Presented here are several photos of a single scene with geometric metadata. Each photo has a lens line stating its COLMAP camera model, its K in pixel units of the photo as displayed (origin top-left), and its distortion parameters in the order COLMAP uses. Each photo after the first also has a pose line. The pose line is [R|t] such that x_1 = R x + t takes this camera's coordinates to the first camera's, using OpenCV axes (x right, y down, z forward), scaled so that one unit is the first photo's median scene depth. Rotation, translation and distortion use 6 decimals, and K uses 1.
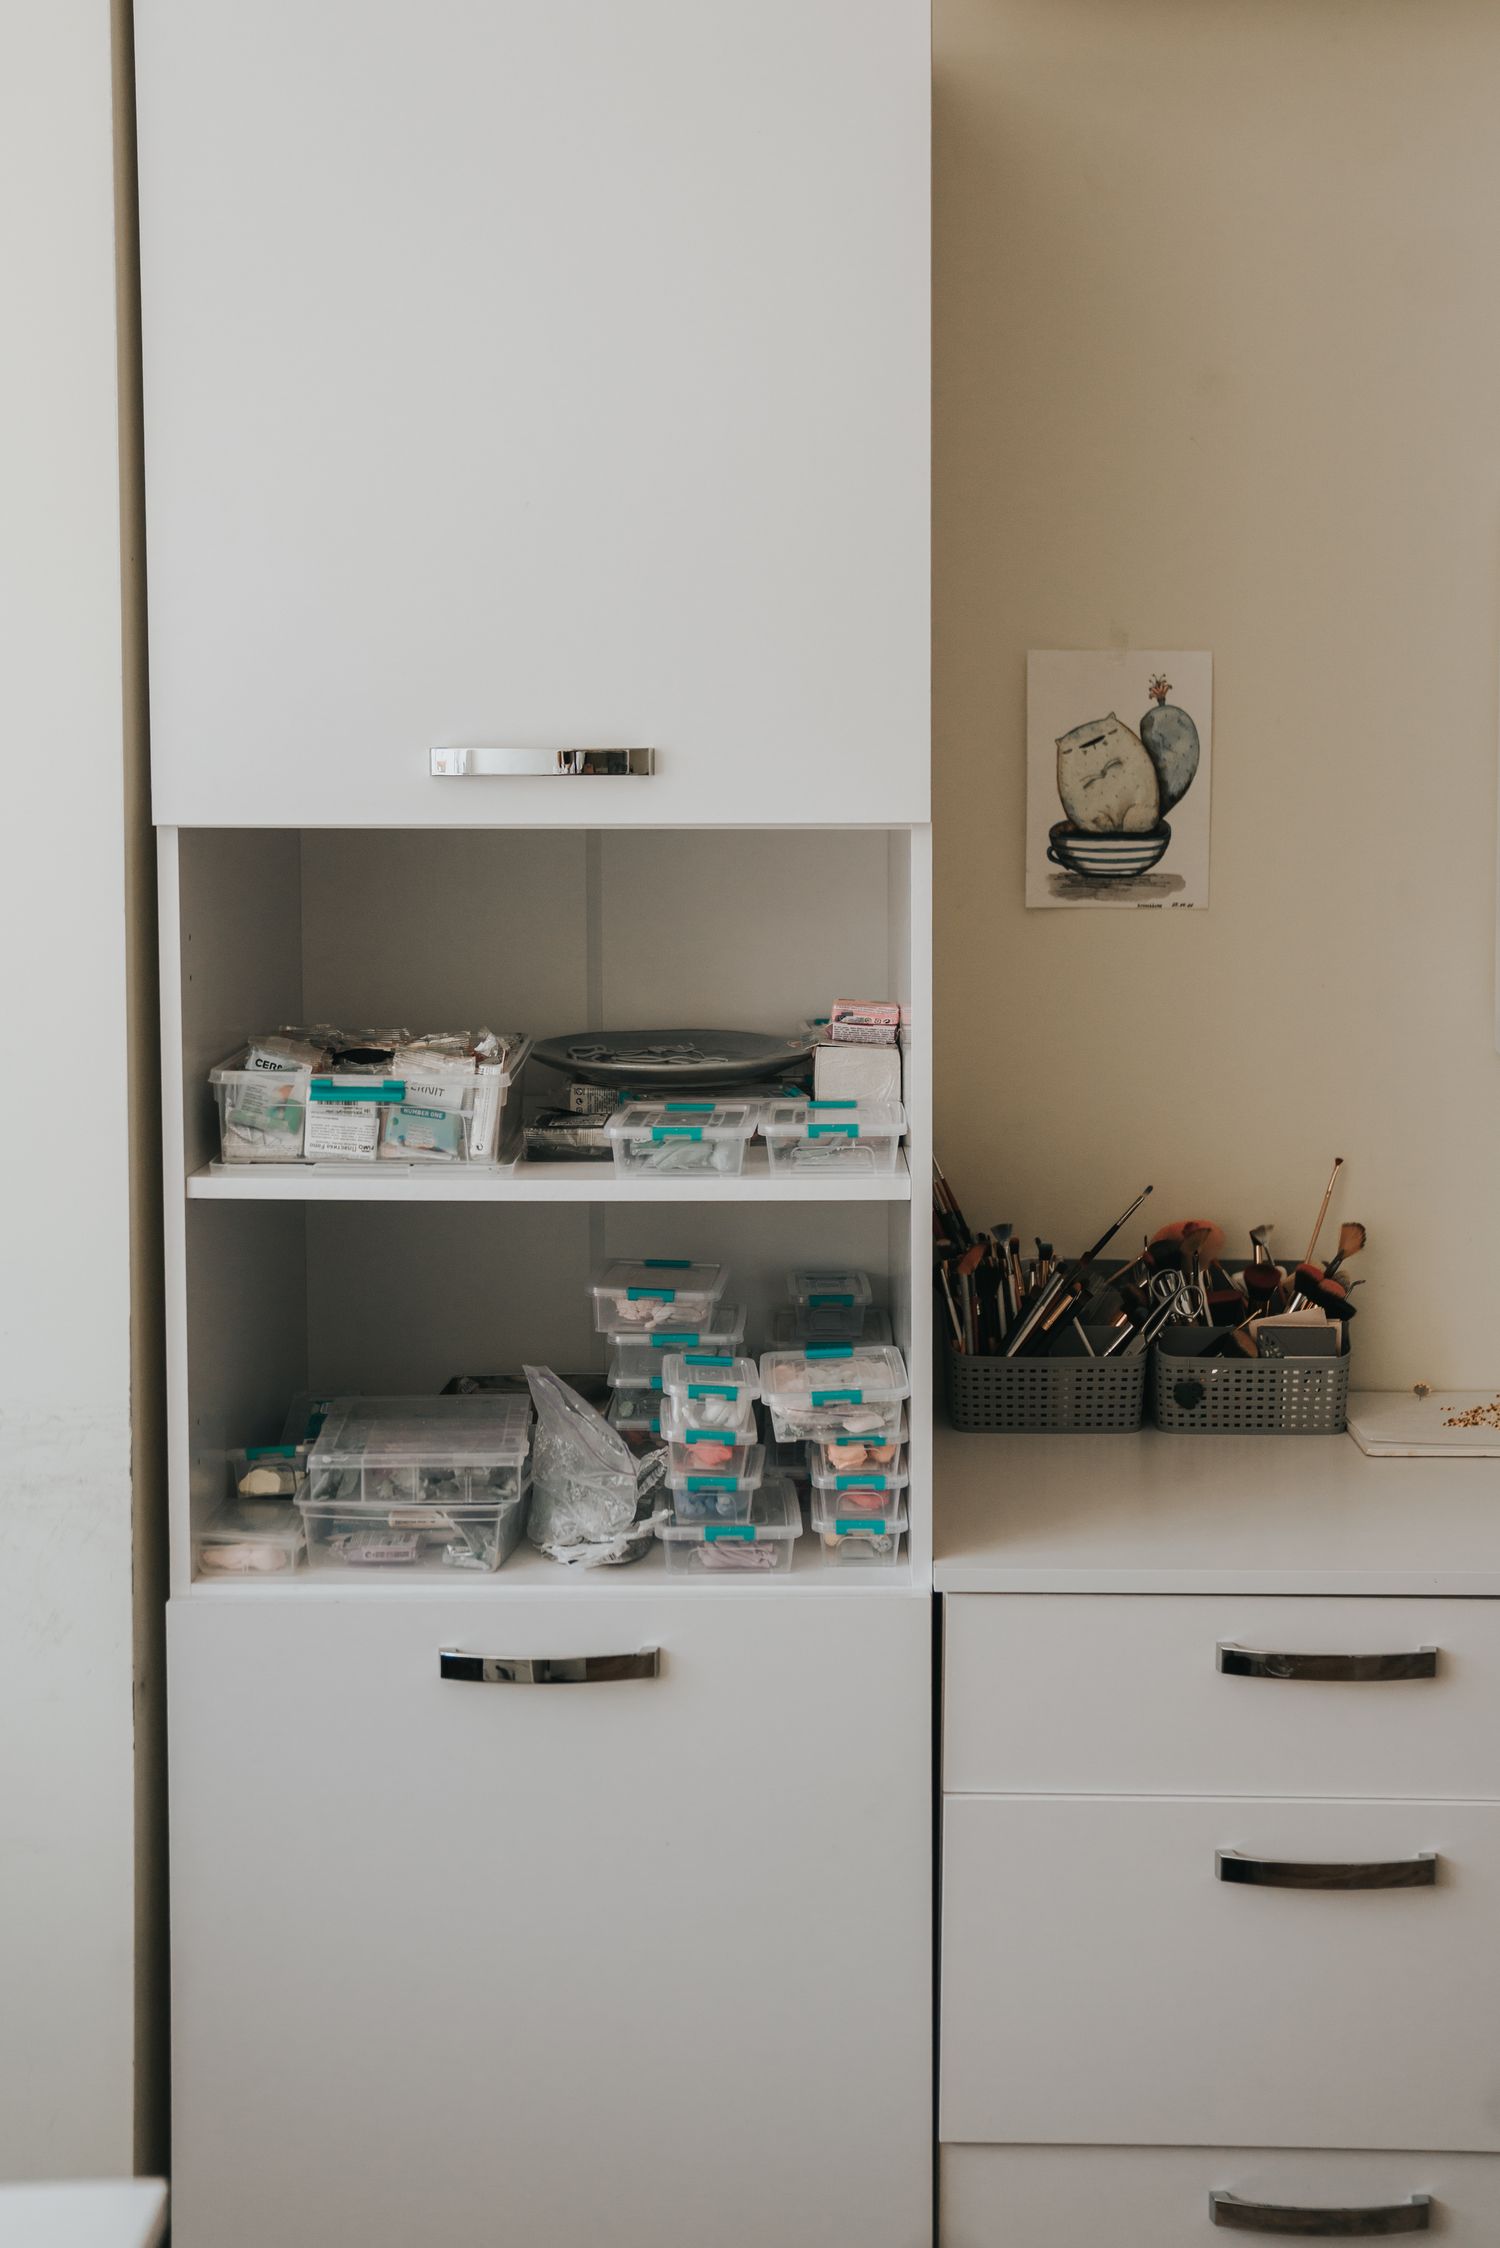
lens RADIAL K [[2436.8, 0, 748.5], [0, 2436.8, 1125.2], [0, 0, 1]] dist [0.005001, 0.000000]
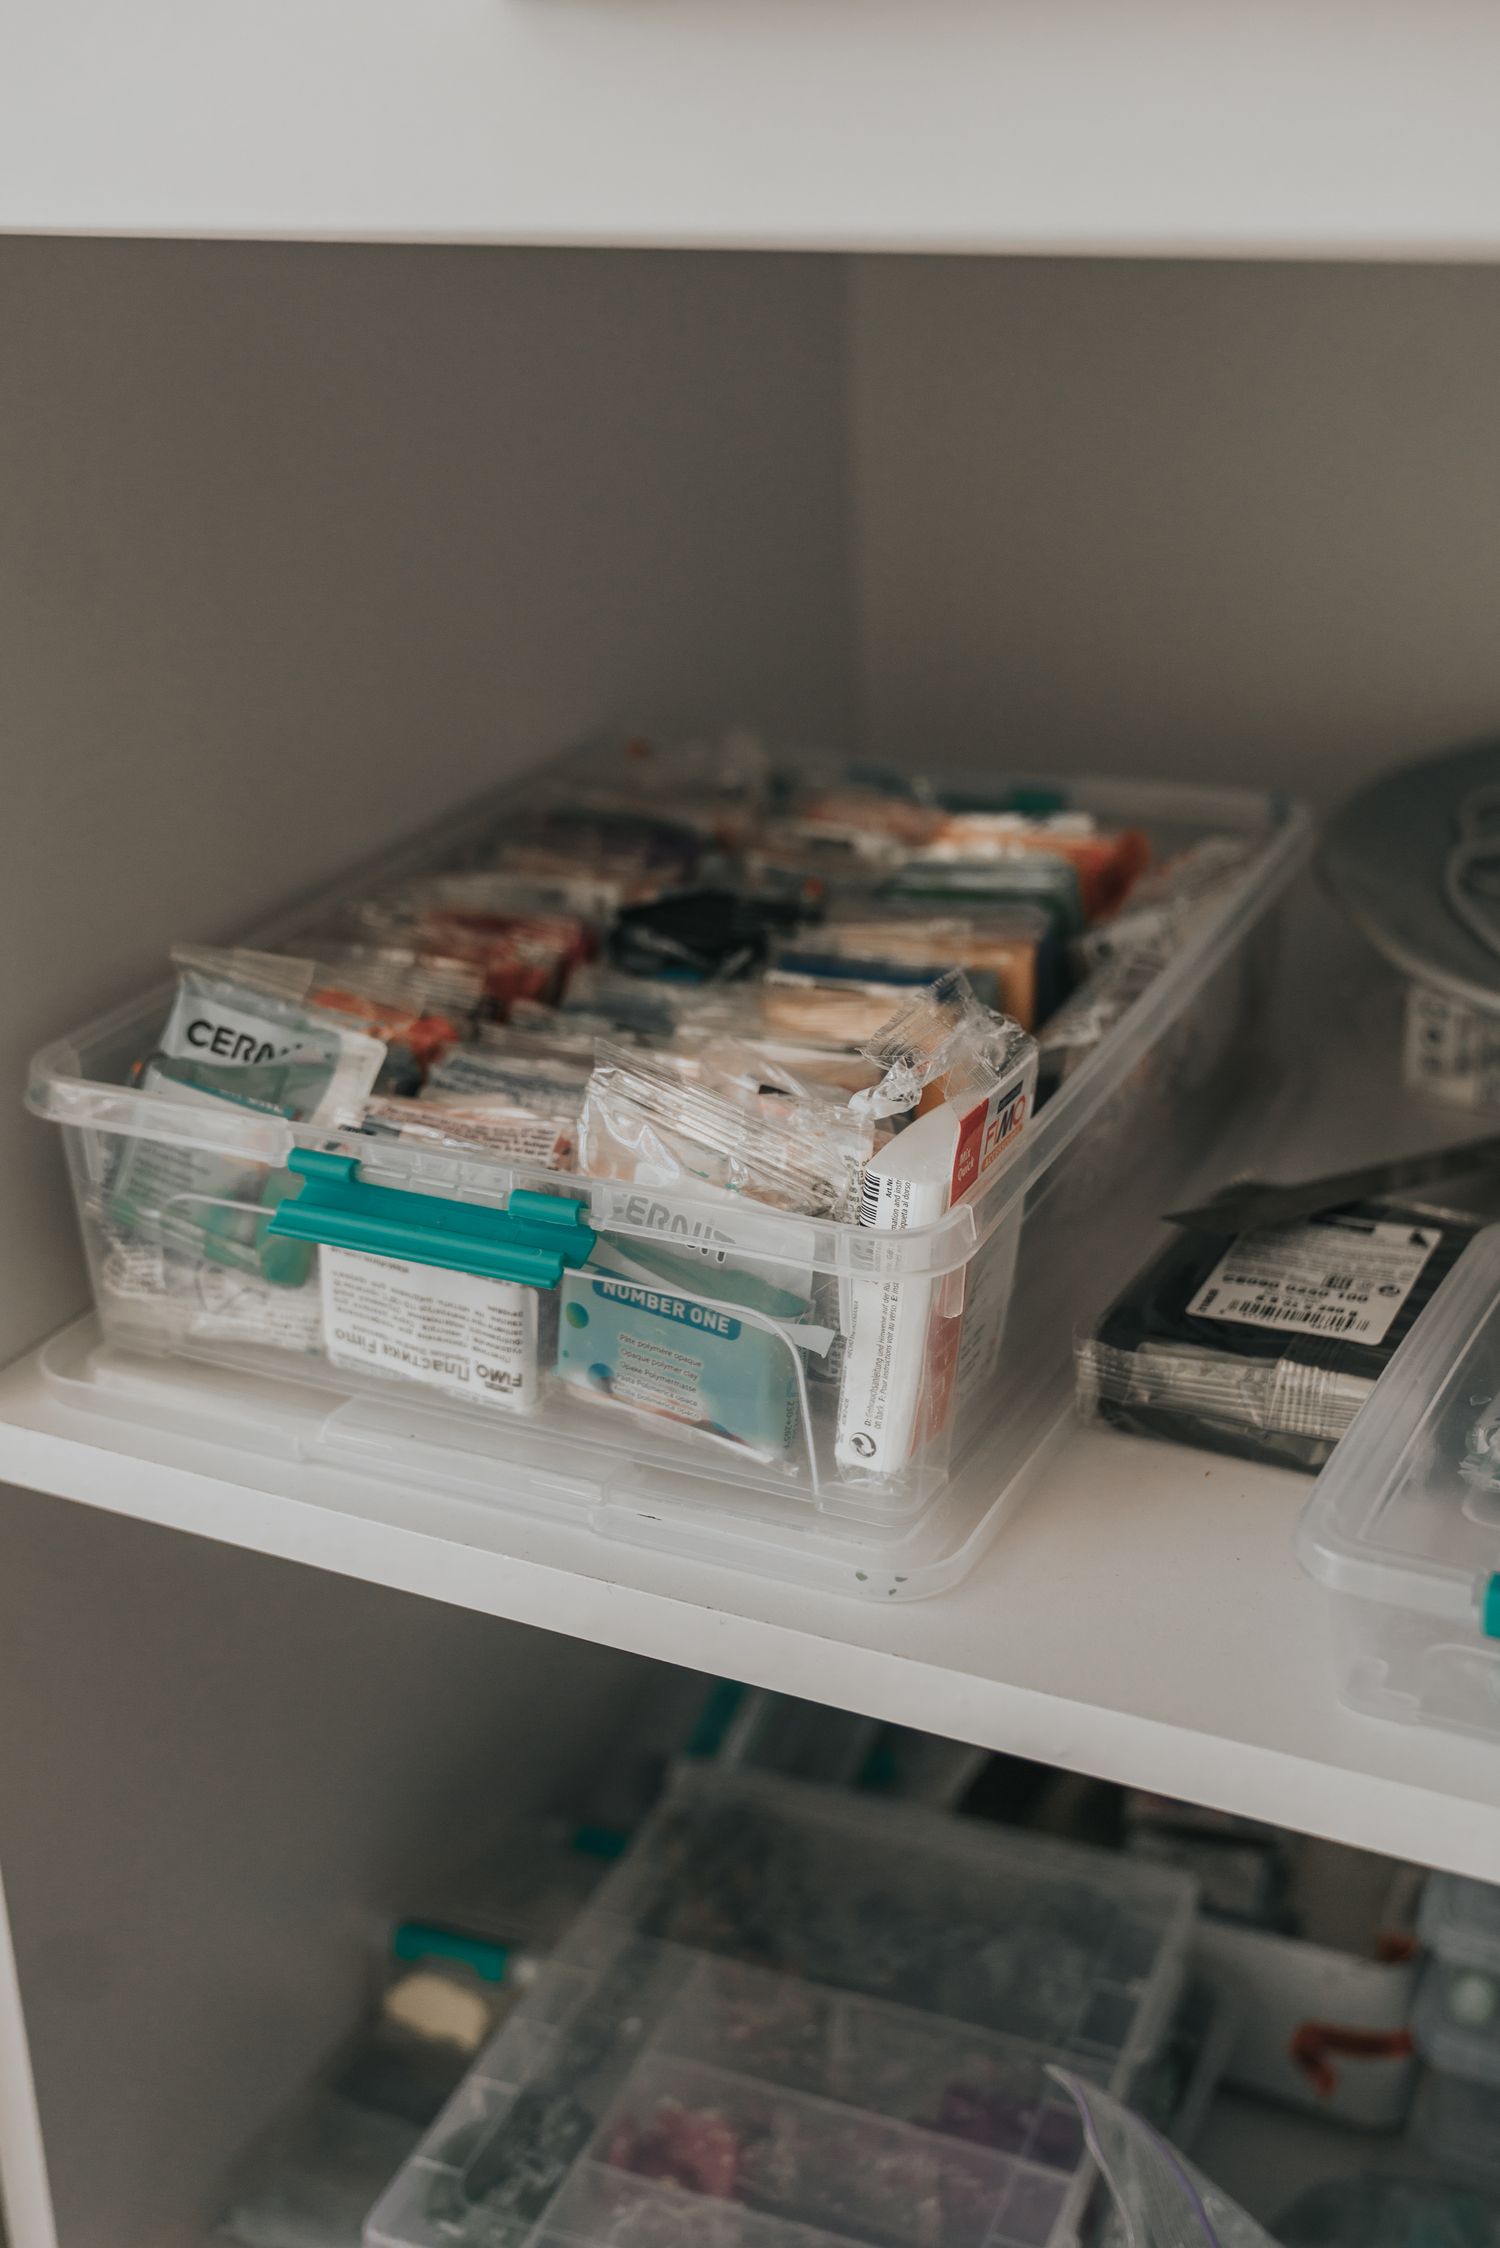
lens RADIAL K [[2419.5, 0, 747.2], [0, 2419.5, 1121.6], [0, 0, 1]] dist [-0.014746, 0.000000]
pose [[0.878210, 0.160032, -0.450706, -0.006535], [0.004337, 0.939656, 0.342093, -0.116767], [0.478255, -0.302384, 0.824522, 0.784103]]
